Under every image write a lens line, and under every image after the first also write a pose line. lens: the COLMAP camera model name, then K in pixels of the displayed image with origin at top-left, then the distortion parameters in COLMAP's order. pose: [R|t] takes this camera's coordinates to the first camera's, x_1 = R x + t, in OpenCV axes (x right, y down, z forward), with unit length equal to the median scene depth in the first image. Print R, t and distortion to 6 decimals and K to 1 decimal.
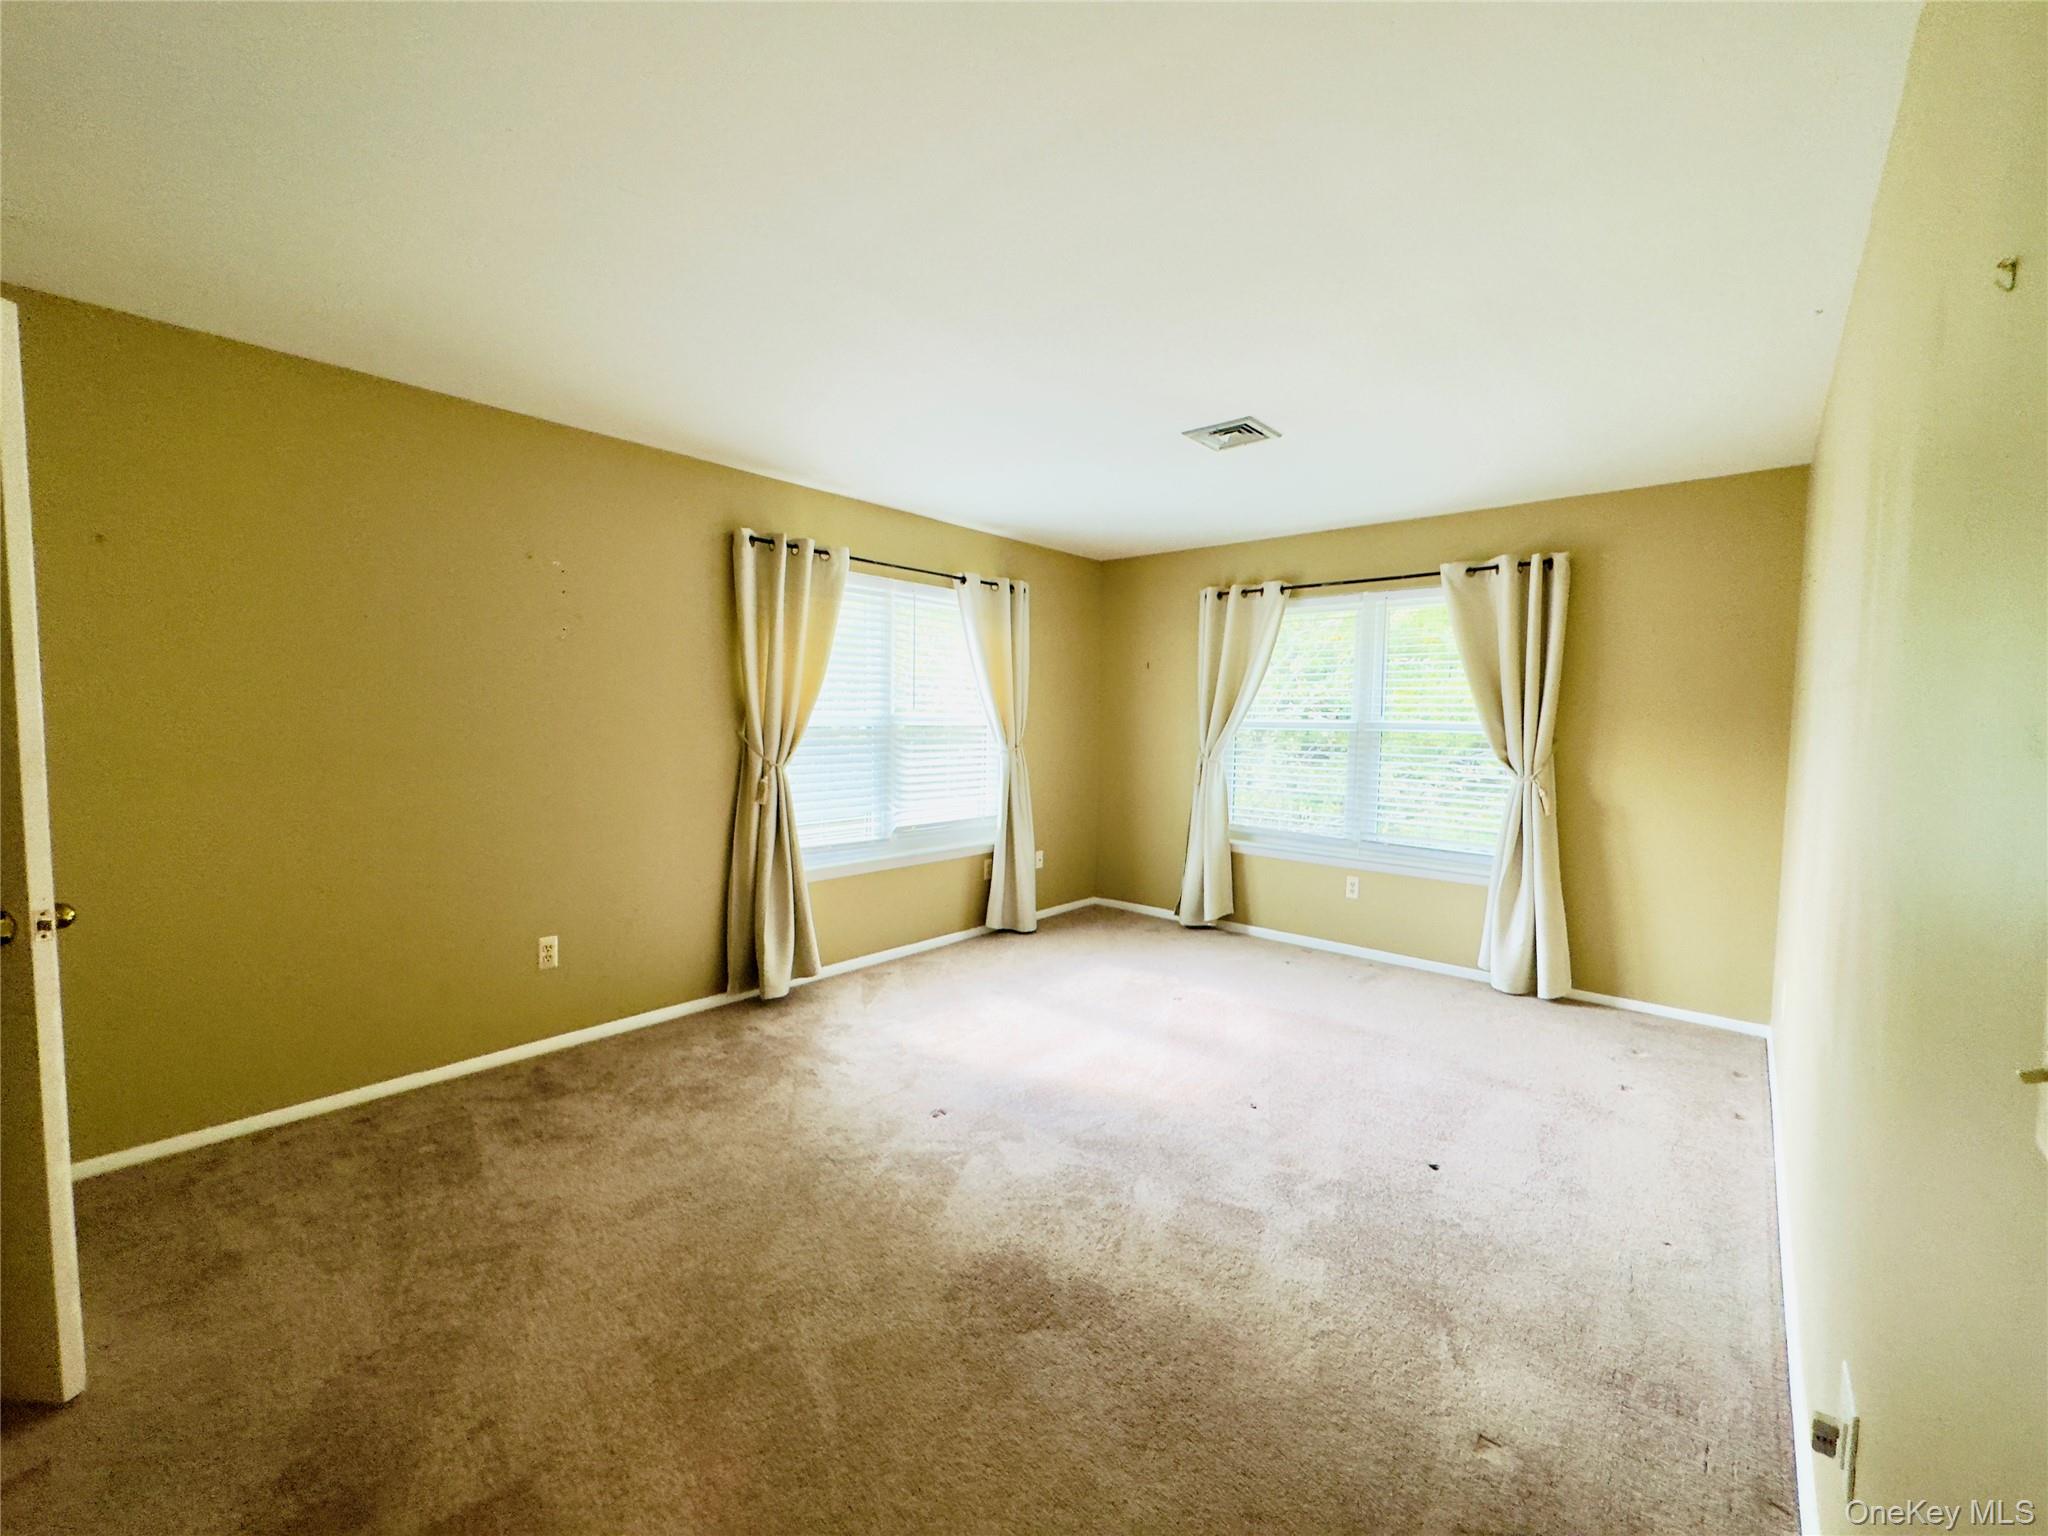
lens RADIAL K [[822.5, 0, 1025.4], [0, 822.5, 764.3], [0, 0, 1]] dist [-0.005746, 0.000453]
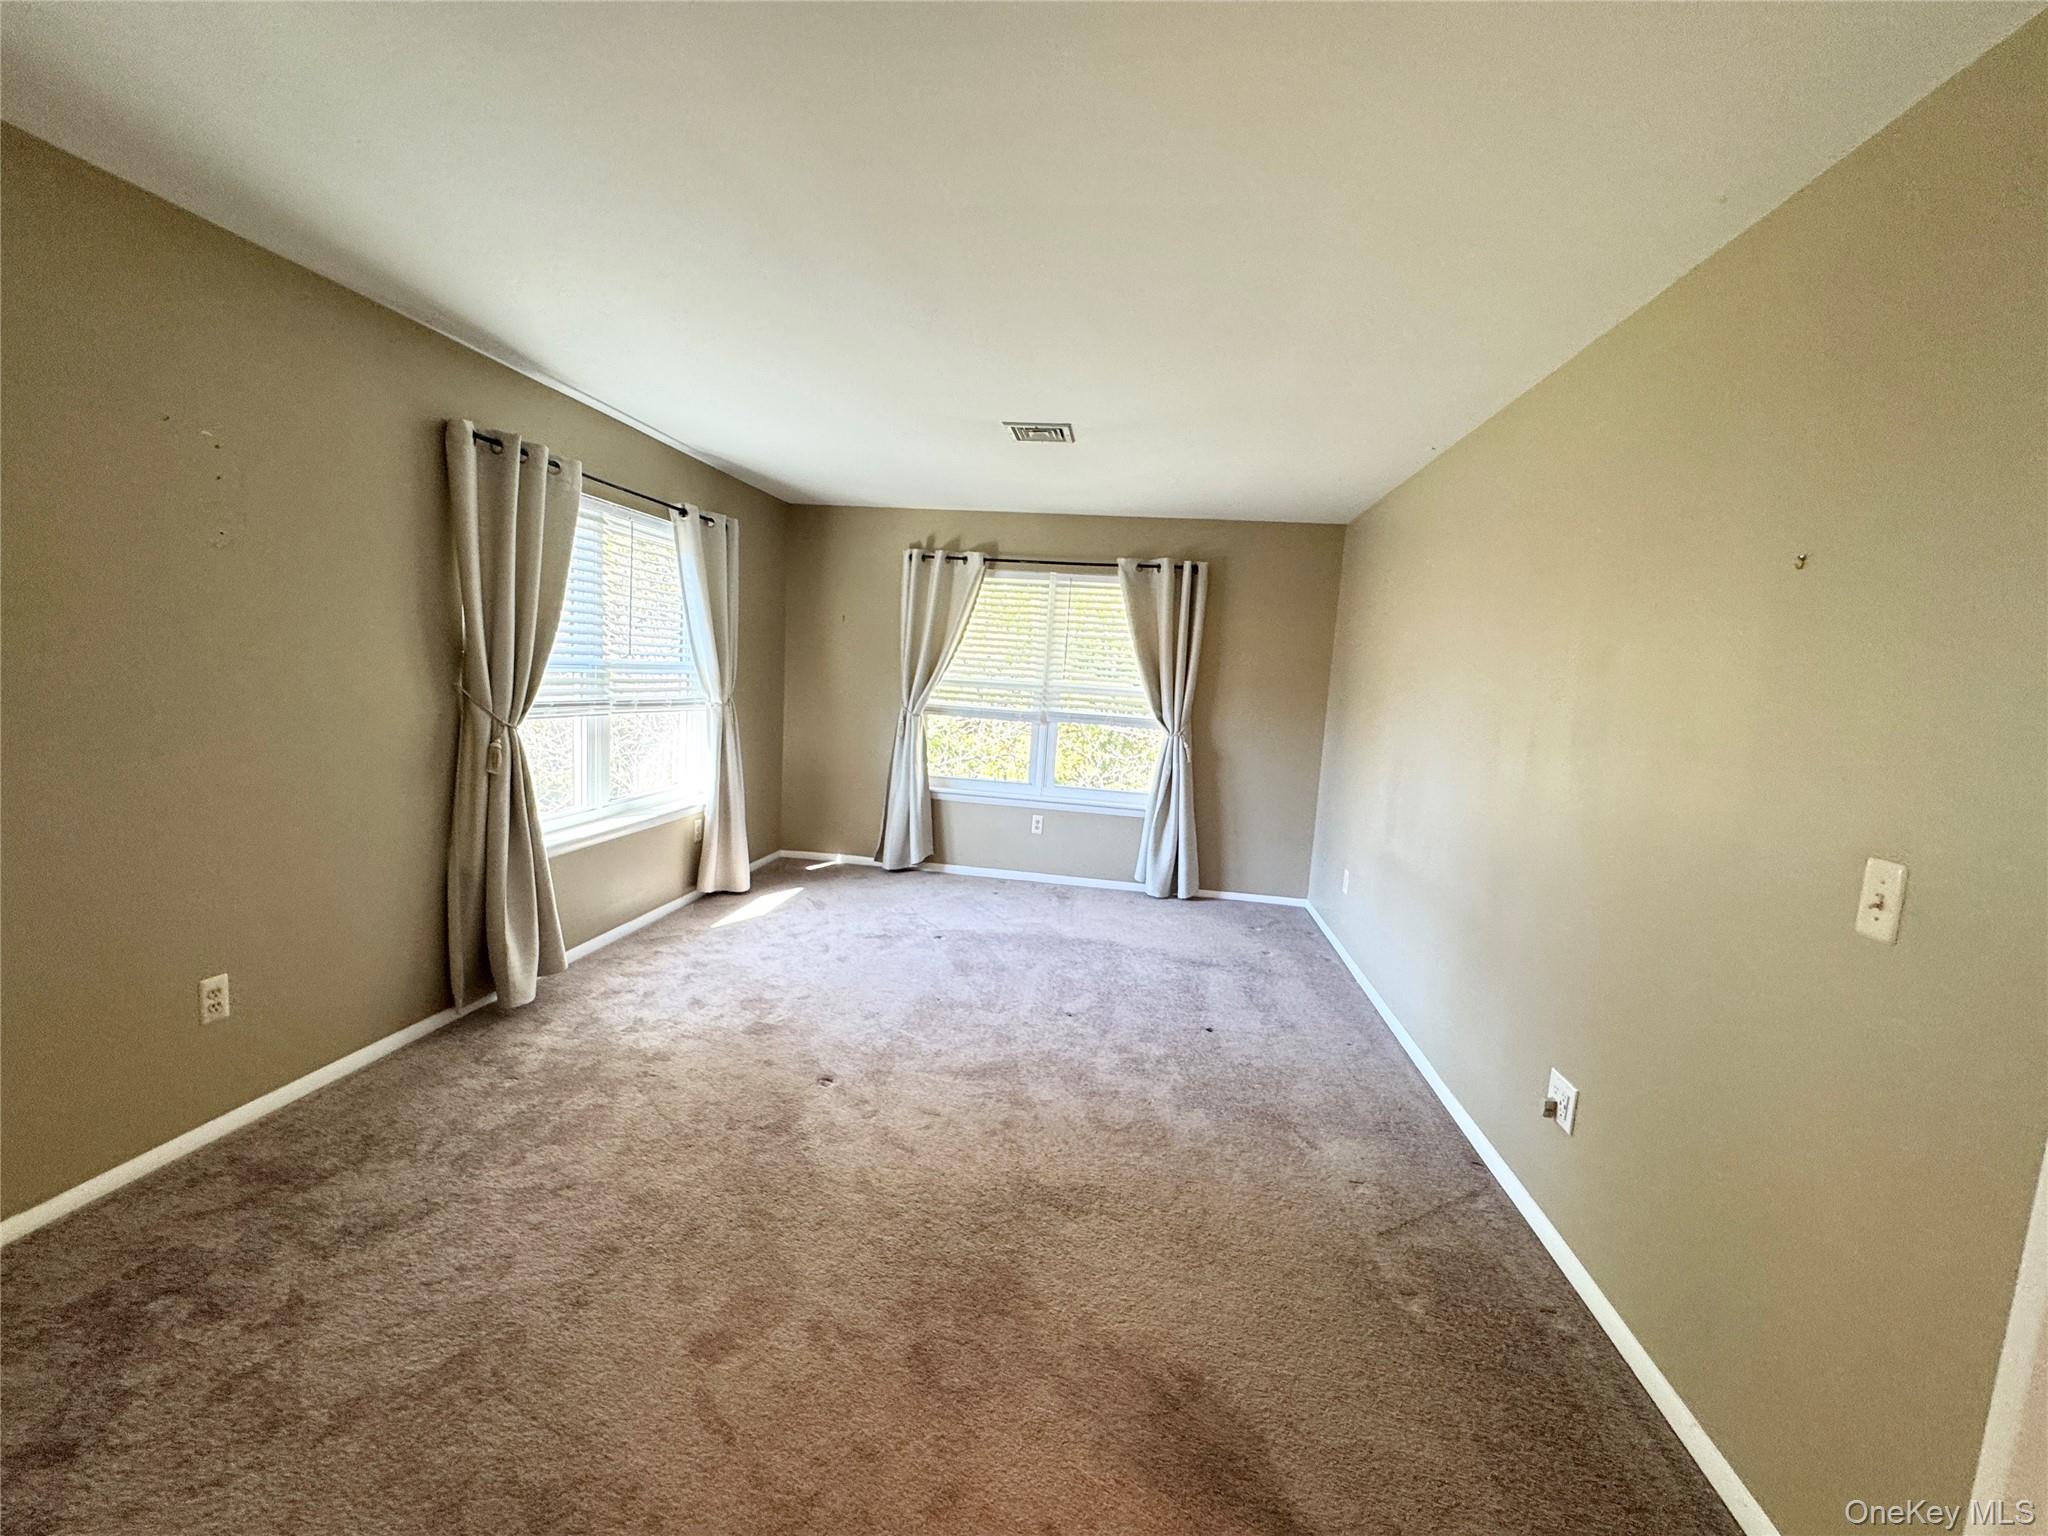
lens RADIAL K [[819.8, 0, 1027.9], [0, 819.8, 766.5], [0, 0, 1]] dist [-0.006181, 0.000568]
pose [[0.834548, -0.027991, 0.550224, -0.309609], [-0.017342, 0.996879, 0.077017, -0.028534], [-0.550663, -0.073816, 0.831458, 0.042146]]
